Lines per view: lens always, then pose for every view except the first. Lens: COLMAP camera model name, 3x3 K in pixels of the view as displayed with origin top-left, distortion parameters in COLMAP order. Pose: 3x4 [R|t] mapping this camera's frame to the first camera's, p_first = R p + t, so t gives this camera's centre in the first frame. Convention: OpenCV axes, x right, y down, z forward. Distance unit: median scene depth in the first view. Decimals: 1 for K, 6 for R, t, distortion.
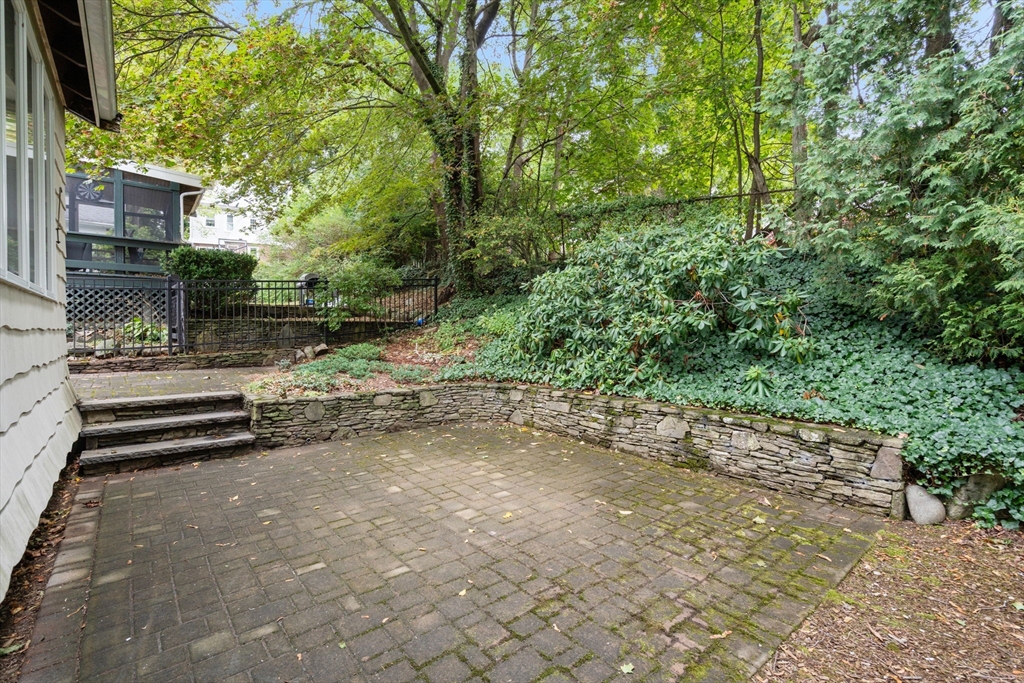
lens RADIAL K [[465.4, 0, 509.4], [0, 465.4, 336.1], [0, 0, 1]] dist [-0.002281, 0.001148]
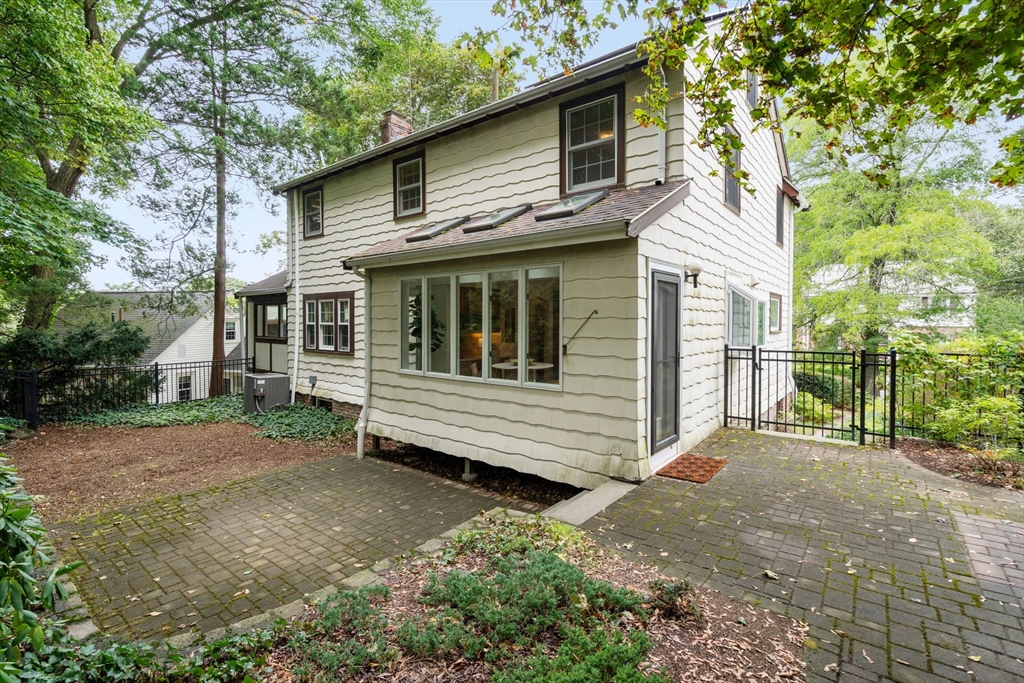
lens RADIAL K [[465.4, 0, 512.3], [0, 465.4, 333.7], [0, 0, 1]] dist [-0.002281, 0.001148]
pose [[-0.976941, 0.003308, -0.213486, -0.517194], [-0.004362, 0.999362, 0.035449, -0.362032], [0.213467, 0.035563, -0.976303, 2.749172]]
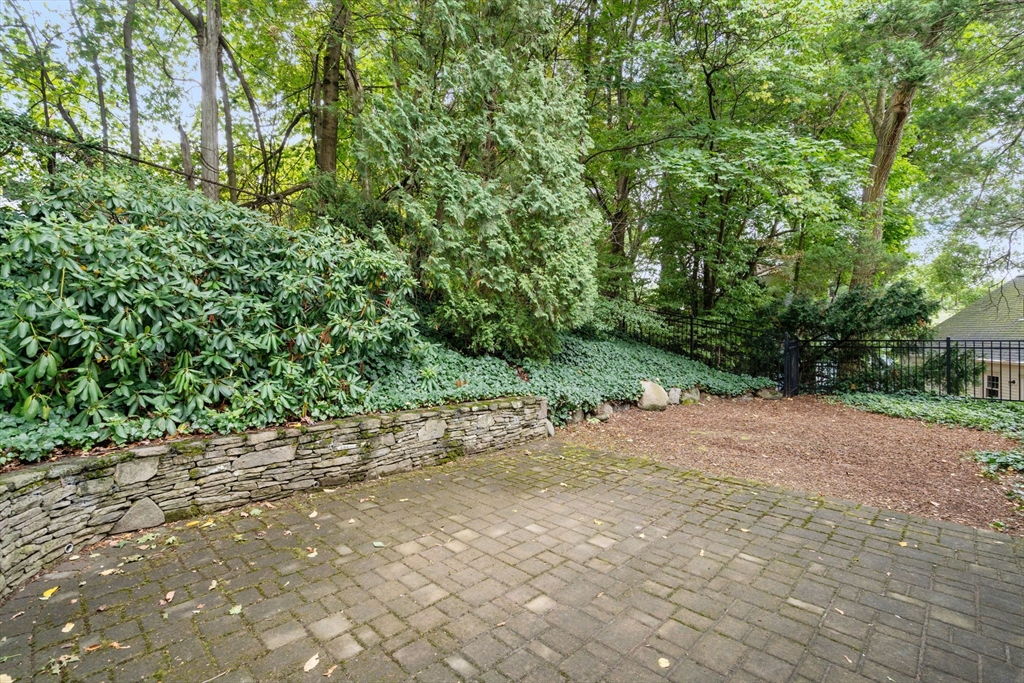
lens RADIAL K [[465.4, 0, 510.2], [0, 465.4, 340.3], [0, 0, 1]] dist [-0.002281, 0.001148]
pose [[-0.099877, -0.004978, 0.994987, -0.909633], [0.014005, 0.999881, 0.006409, -0.010610], [-0.994901, 0.014574, -0.099796, 1.197256]]
